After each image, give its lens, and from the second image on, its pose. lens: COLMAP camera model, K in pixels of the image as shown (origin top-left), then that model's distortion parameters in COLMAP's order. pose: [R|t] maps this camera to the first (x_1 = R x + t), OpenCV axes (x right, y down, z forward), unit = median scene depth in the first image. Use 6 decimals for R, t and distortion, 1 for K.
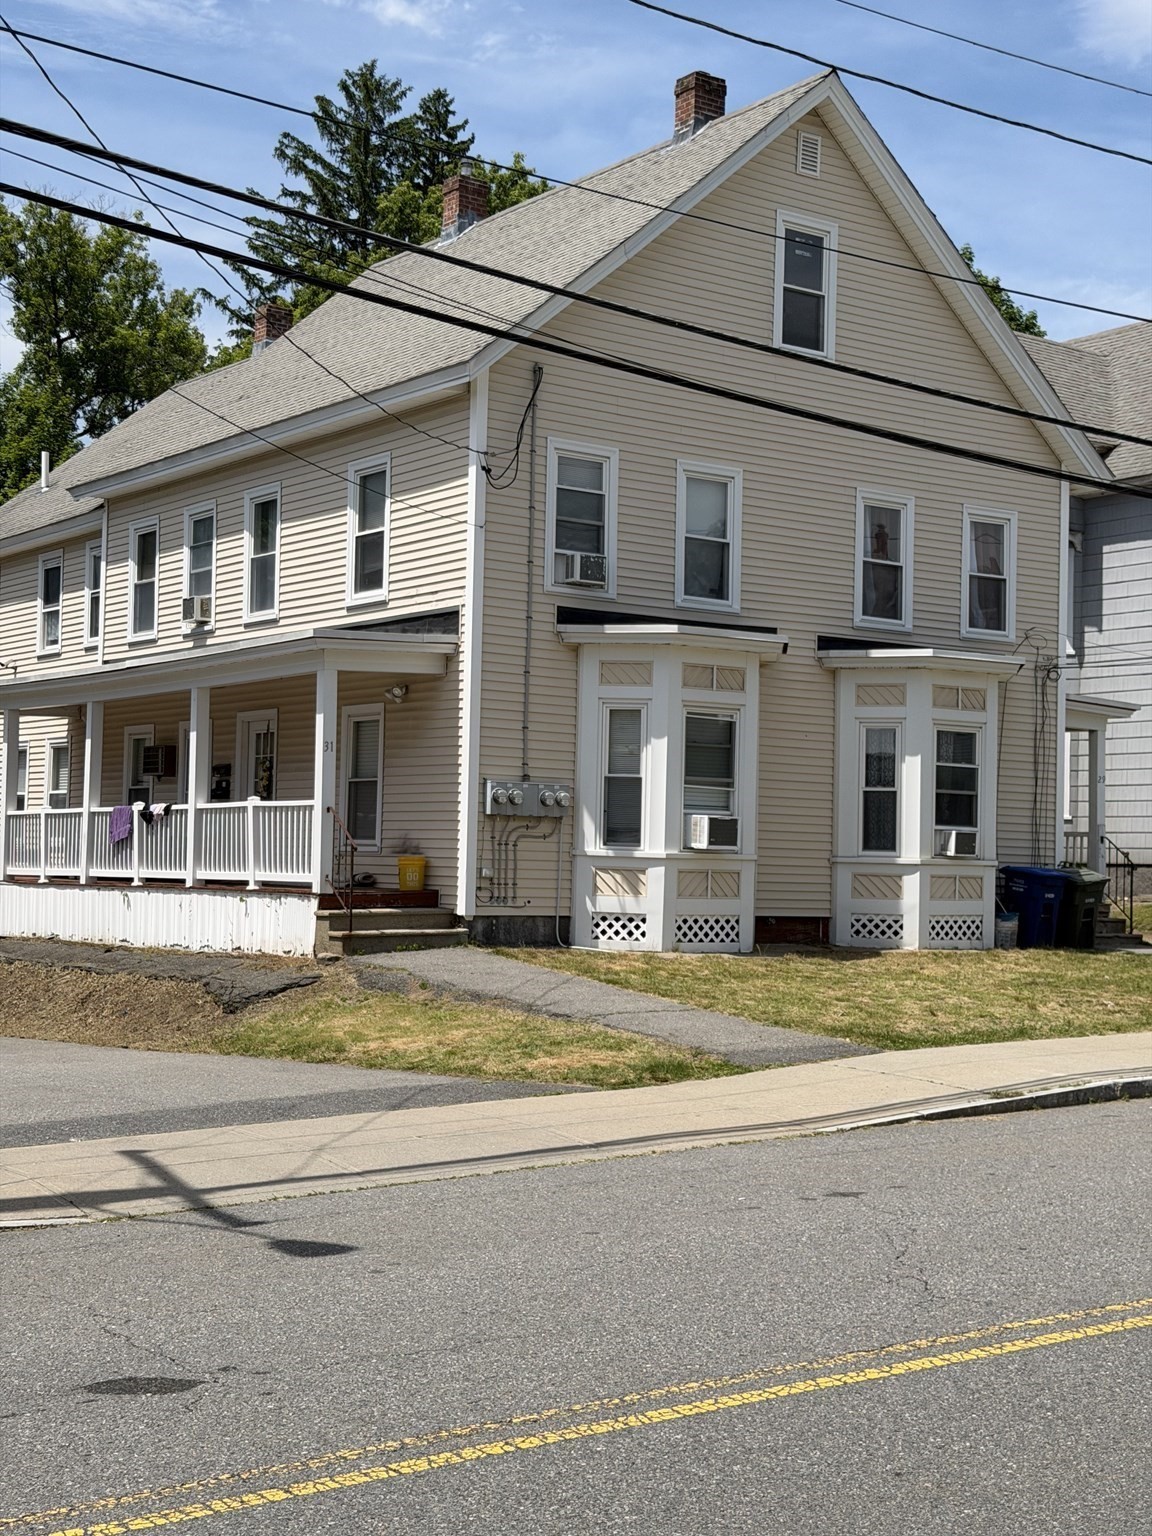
lens RADIAL K [[2171.3, 0, 568.4], [0, 2171.3, 761.7], [0, 0, 1]] dist [0.016565, 0.000000]
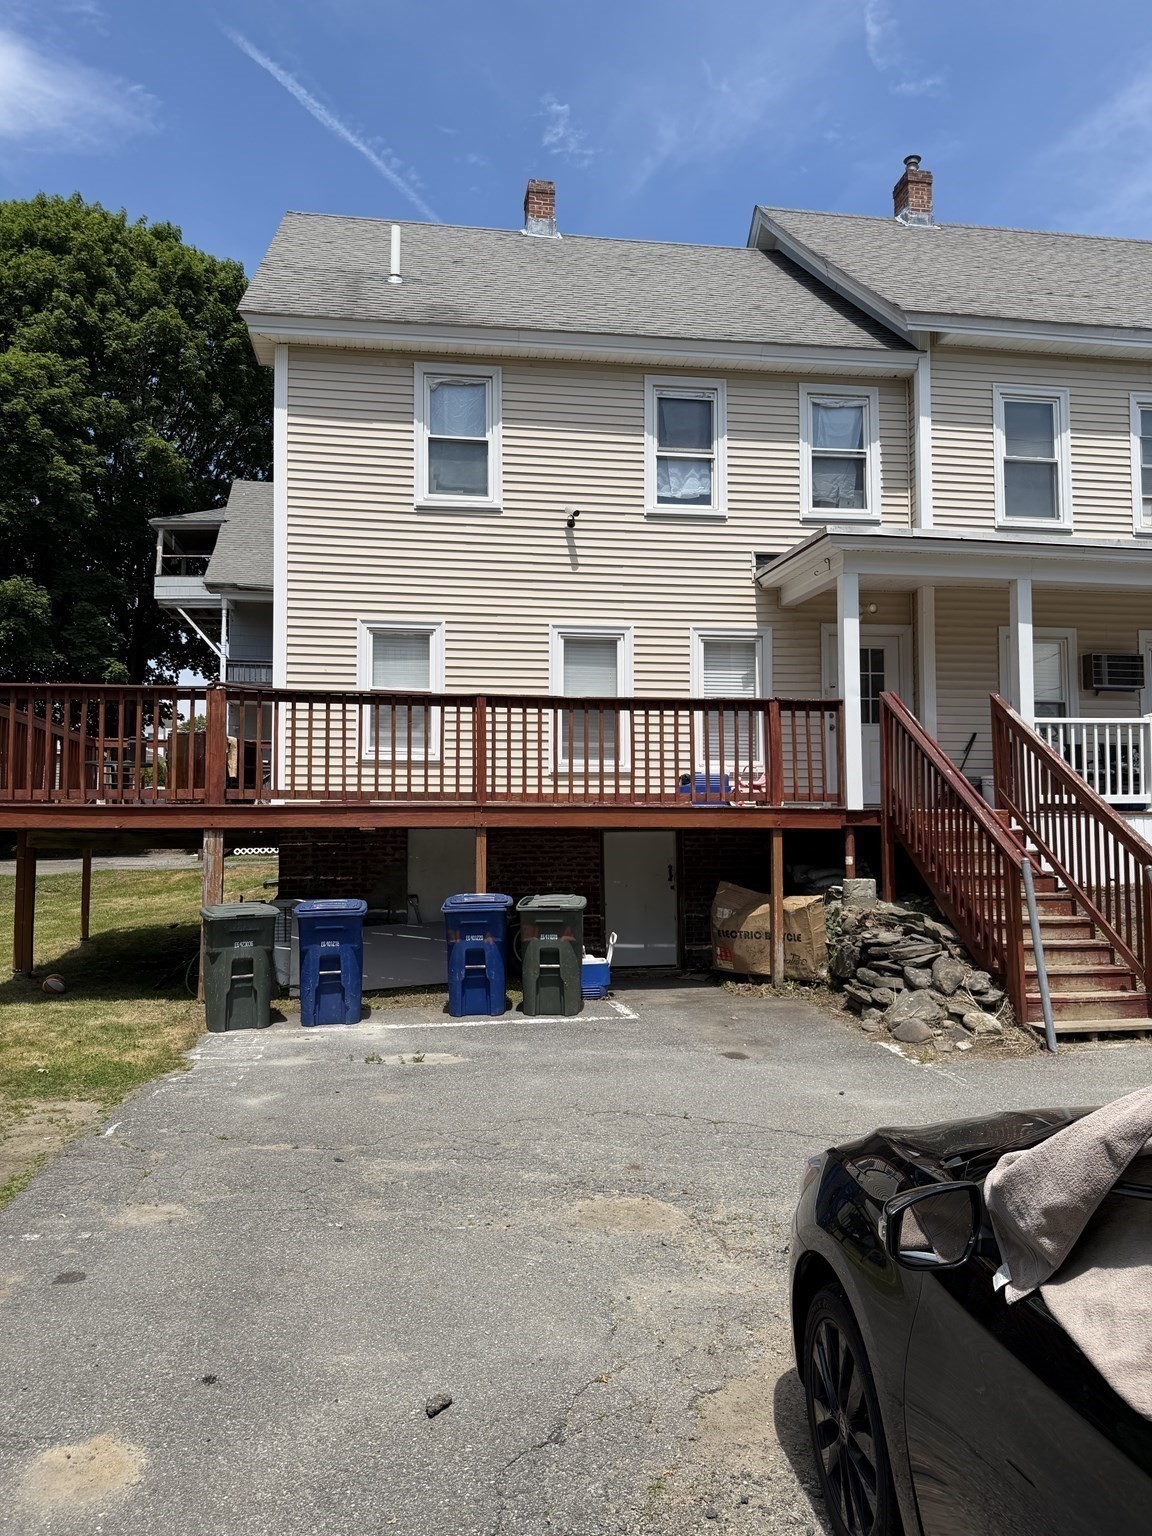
lens RADIAL K [[1093.0, 0, 577.1], [0, 1093.0, 766.4], [0, 0, 1]] dist [0.019471, -0.041057]
pose [[0.438870, -0.024874, 0.898206, -0.815454], [-0.023290, 0.998966, 0.039044, 0.031460], [-0.898249, -0.038054, 0.437837, 1.187118]]
